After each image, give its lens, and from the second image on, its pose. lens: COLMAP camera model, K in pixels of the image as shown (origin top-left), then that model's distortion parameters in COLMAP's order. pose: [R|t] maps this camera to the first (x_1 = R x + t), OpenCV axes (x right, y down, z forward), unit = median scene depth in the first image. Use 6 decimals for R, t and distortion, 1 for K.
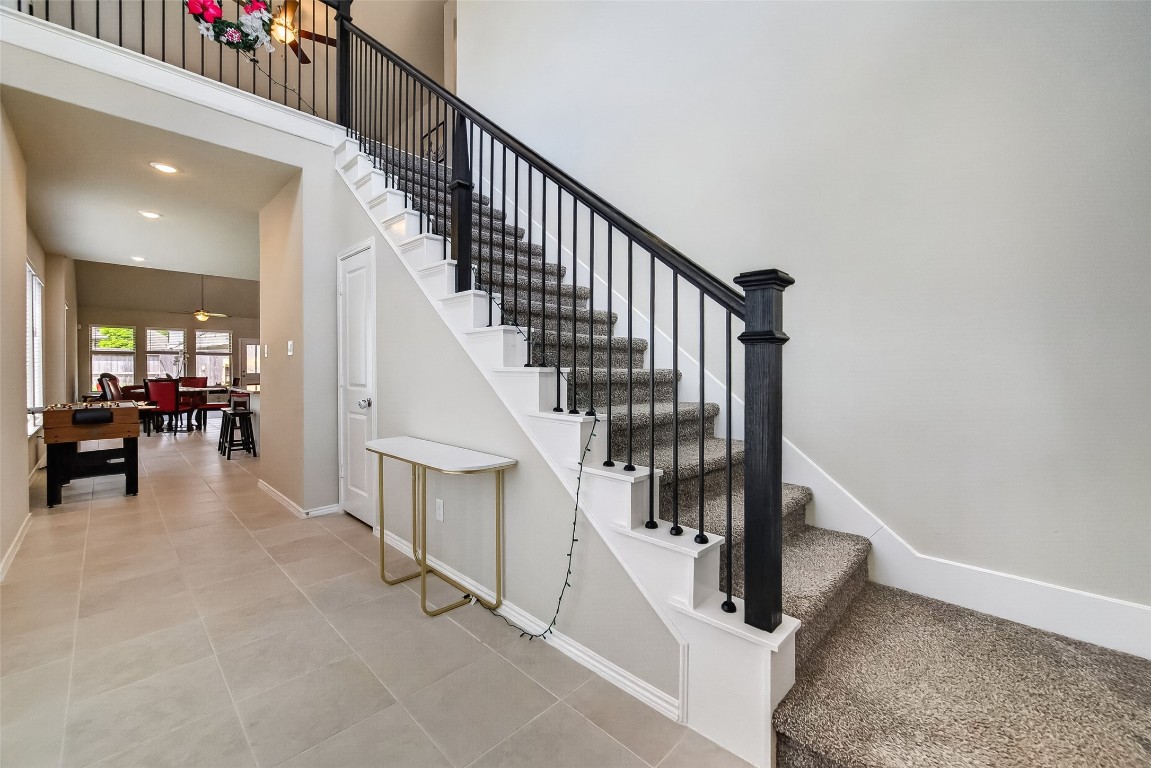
lens RADIAL K [[462.7, 0, 580.7], [0, 462.7, 368.8], [0, 0, 1]] dist [0.000871, 0.000091]
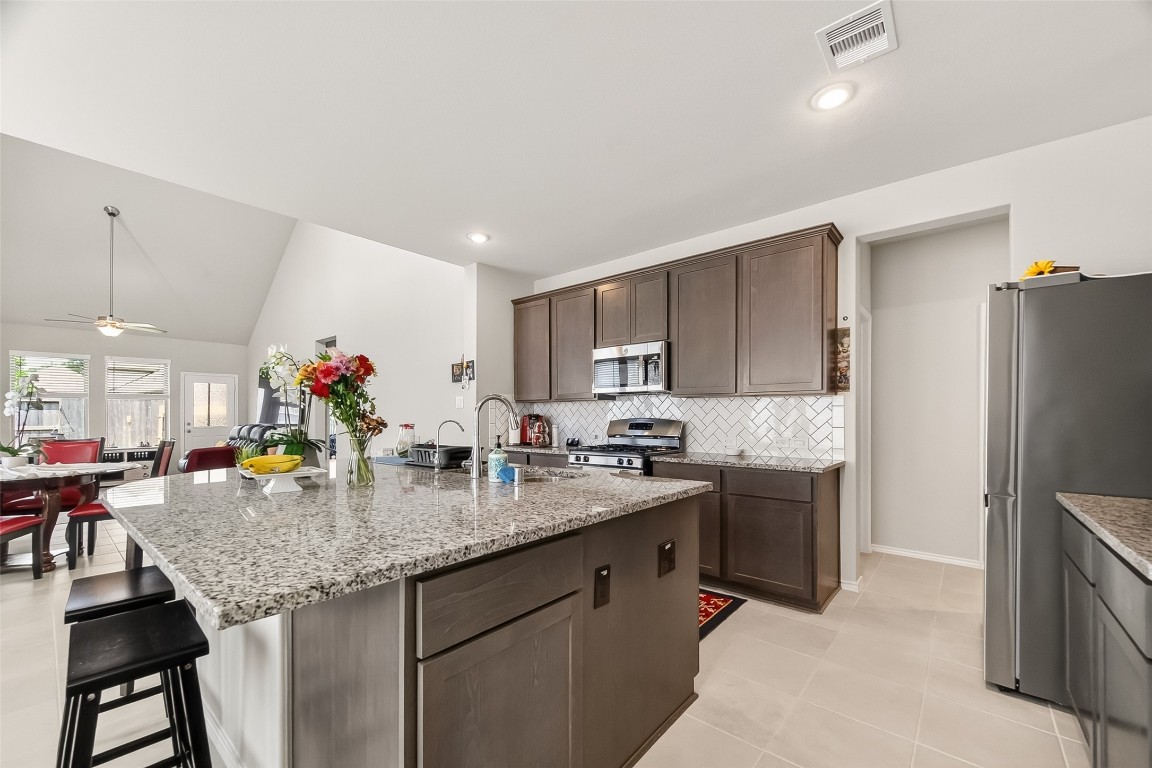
lens RADIAL K [[463.1, 0, 580.4], [0, 463.1, 413.4], [0, 0, 1]] dist [-0.000721, -0.000045]
pose [[0.997684, -0.004035, 0.067901, -0.305208], [0.004704, 0.999942, -0.009707, -0.001030], [-0.067858, 0.010004, 0.997645, 0.429023]]
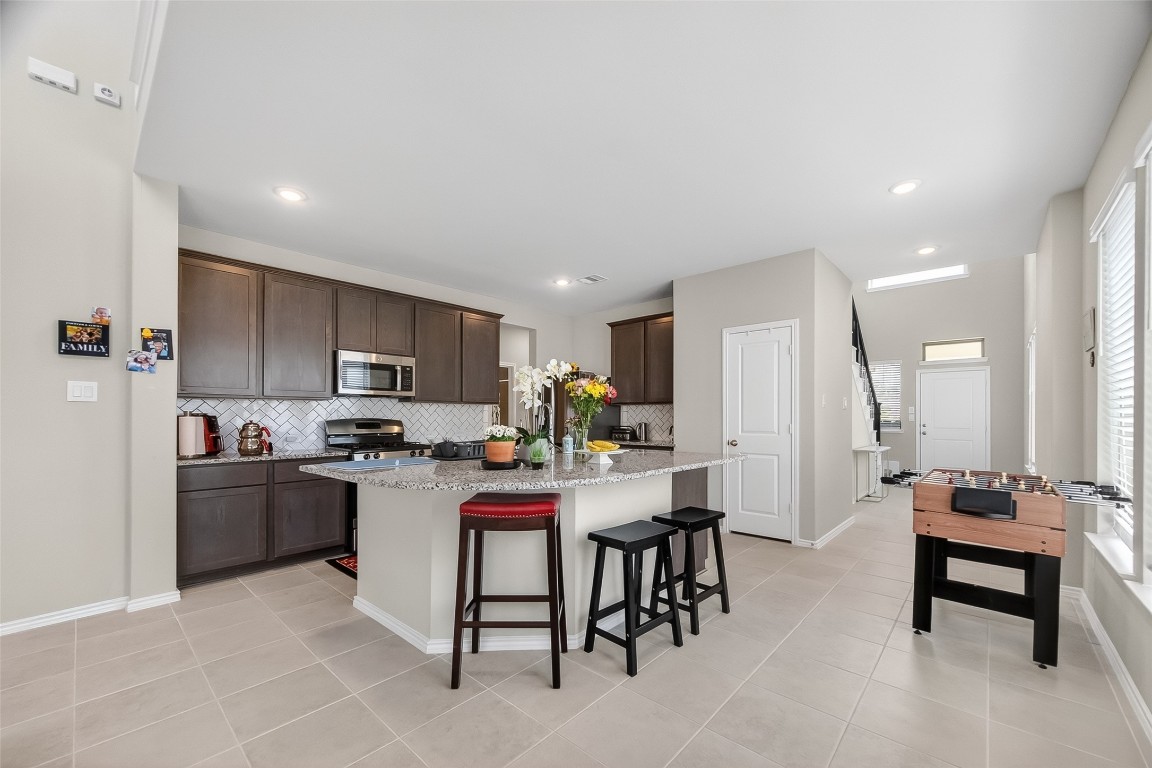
lens RADIAL K [[463.1, 0, 580.4], [0, 463.1, 413.4], [0, 0, 1]] dist [-0.000721, -0.000045]
pose [[-0.039684, -0.000637, 0.999212, -0.657470], [0.008094, 0.999967, 0.000959, -0.002872], [-0.999179, 0.008126, -0.039678, 0.625435]]
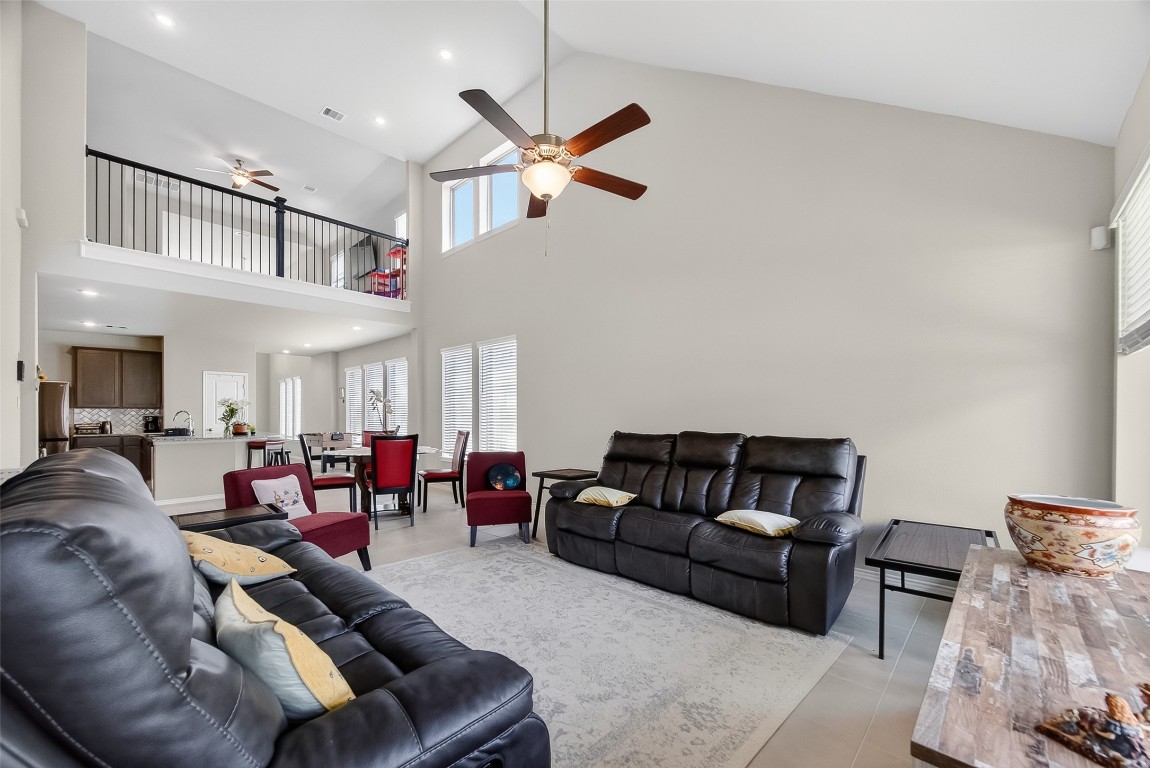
lens RADIAL K [[462.3, 0, 579.4], [0, 462.3, 413.4], [0, 0, 1]] dist [-0.000721, -0.000045]
pose [[-0.999907, -0.000874, -0.013631, -0.902327], [-0.000903, 0.999997, 0.002115, -0.006632], [0.013629, 0.002127, -0.999905, 1.322519]]
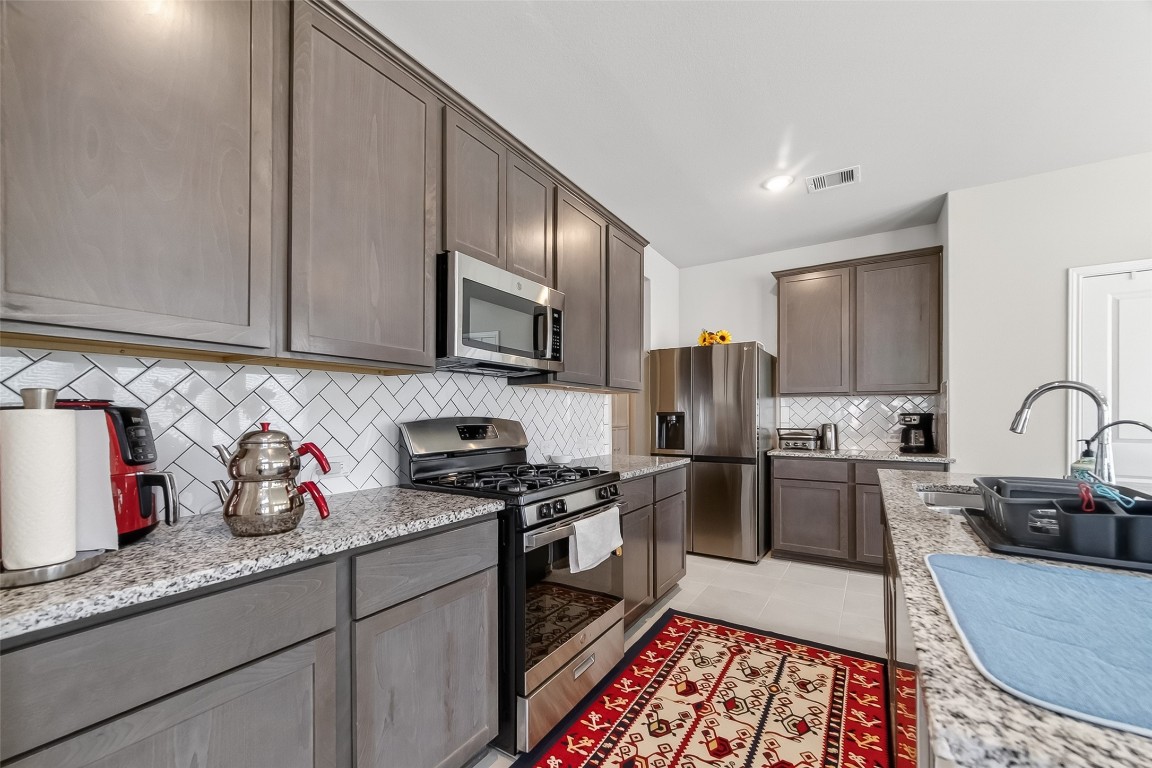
lens RADIAL K [[471.6, 0, 571.7], [0, 471.6, 415.7], [0, 0, 1]] dist [-0.000036, 0.000051]
pose [[-0.200218, -0.009943, 0.979701, -0.435191], [0.004831, 0.999926, 0.011136, -0.002107], [-0.979739, 0.006963, -0.200155, 0.802200]]
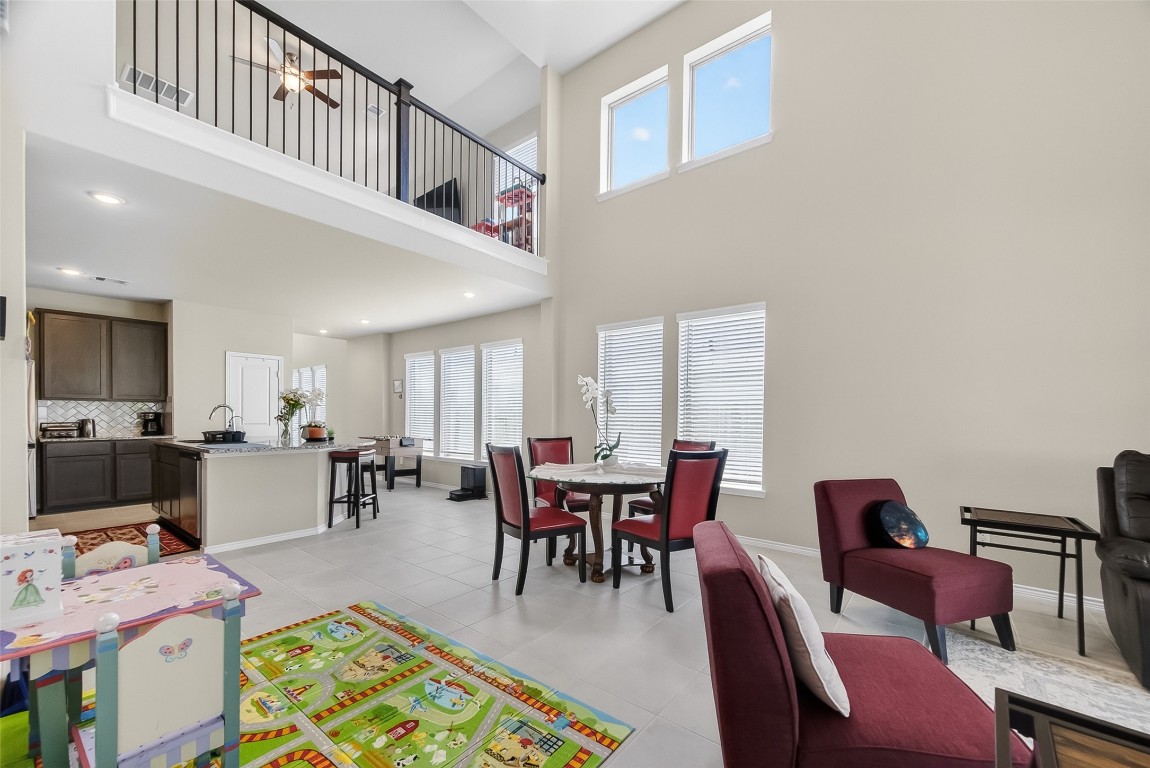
lens RADIAL K [[455.8, 0, 581.4], [0, 455.8, 422.3], [0, 0, 1]] dist [-0.000640, -0.000022]
pose [[-0.994557, -0.011260, -0.103585, -0.638128], [-0.013407, 0.999709, 0.020051, -0.005618], [0.103329, 0.021331, -0.994418, 1.125780]]
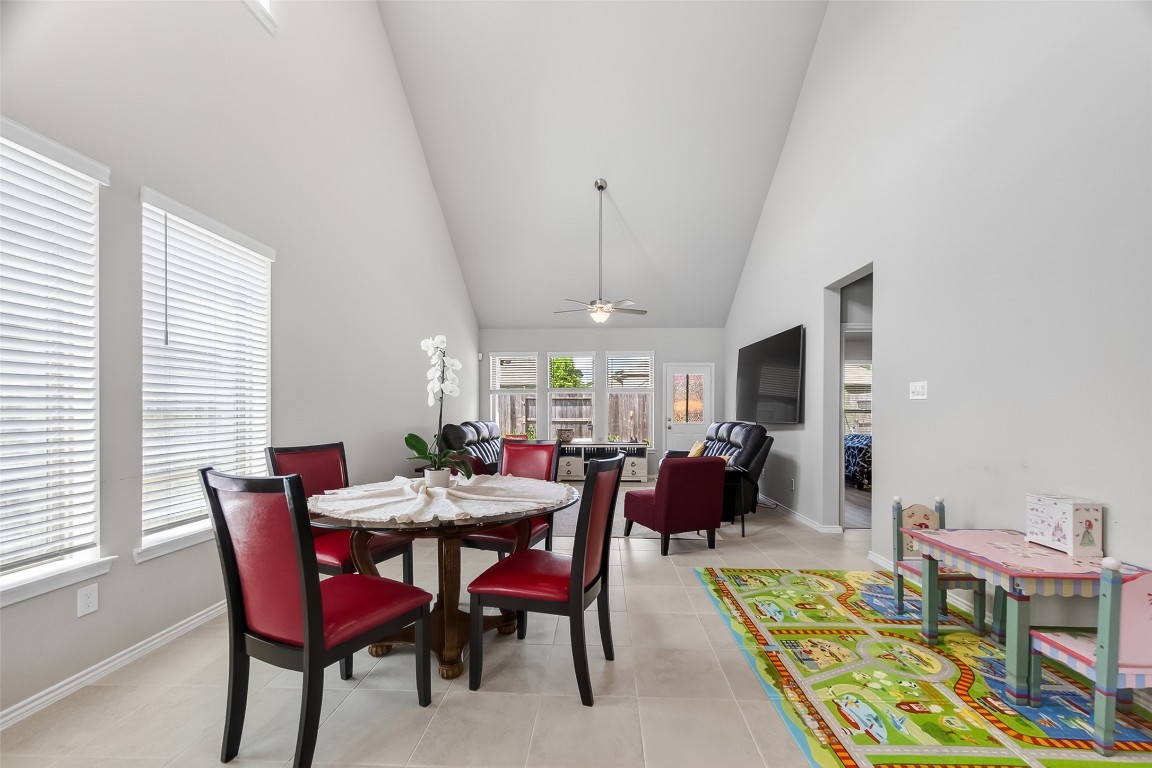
lens RADIAL K [[455.7, 0, 581.5], [0, 455.7, 414.2], [0, 0, 1]] dist [0.001056, 0.000199]
pose [[0.663067, 0.004610, -0.748546, -0.488228], [-0.005630, 0.999983, 0.001171, -0.002449], [0.748539, 0.003438, 0.663082, 0.704427]]
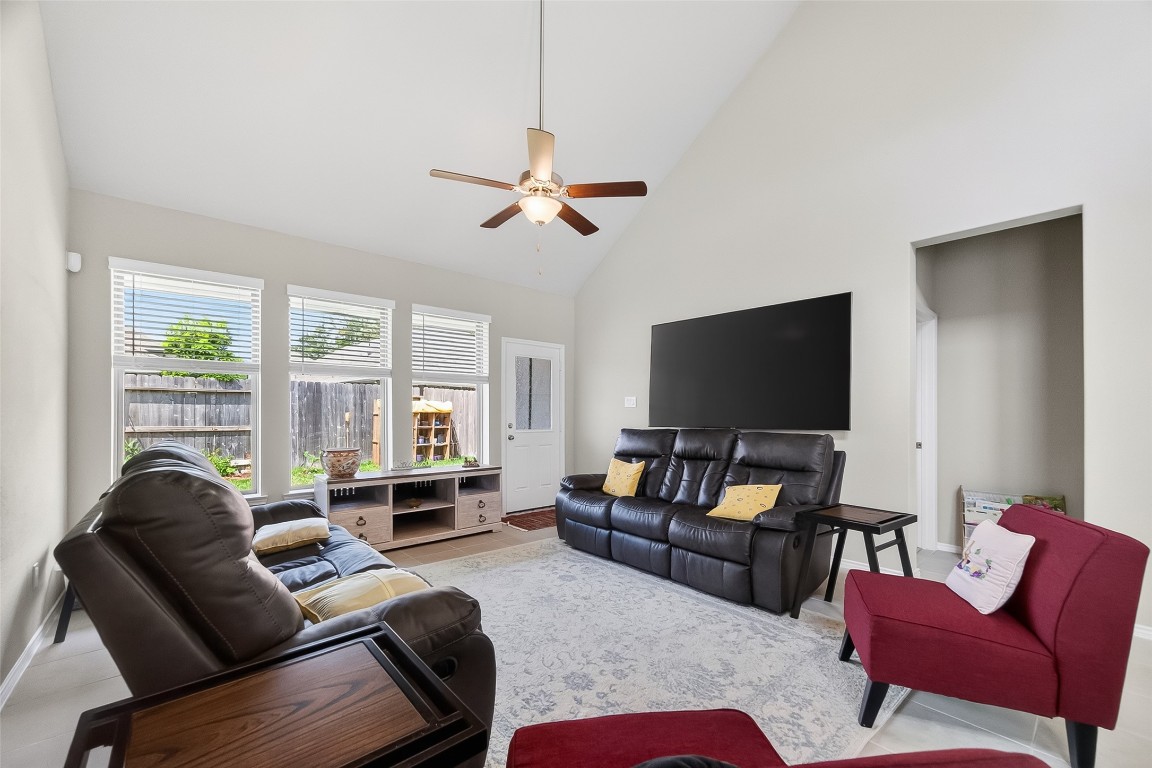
lens RADIAL K [[463.1, 0, 580.4], [0, 463.1, 413.4], [0, 0, 1]] dist [-0.000721, -0.000045]
pose [[0.996882, -0.000774, -0.078903, -0.844848], [0.000135, 0.999967, -0.008104, -0.002803], [0.078907, 0.008068, 0.996849, 0.828325]]
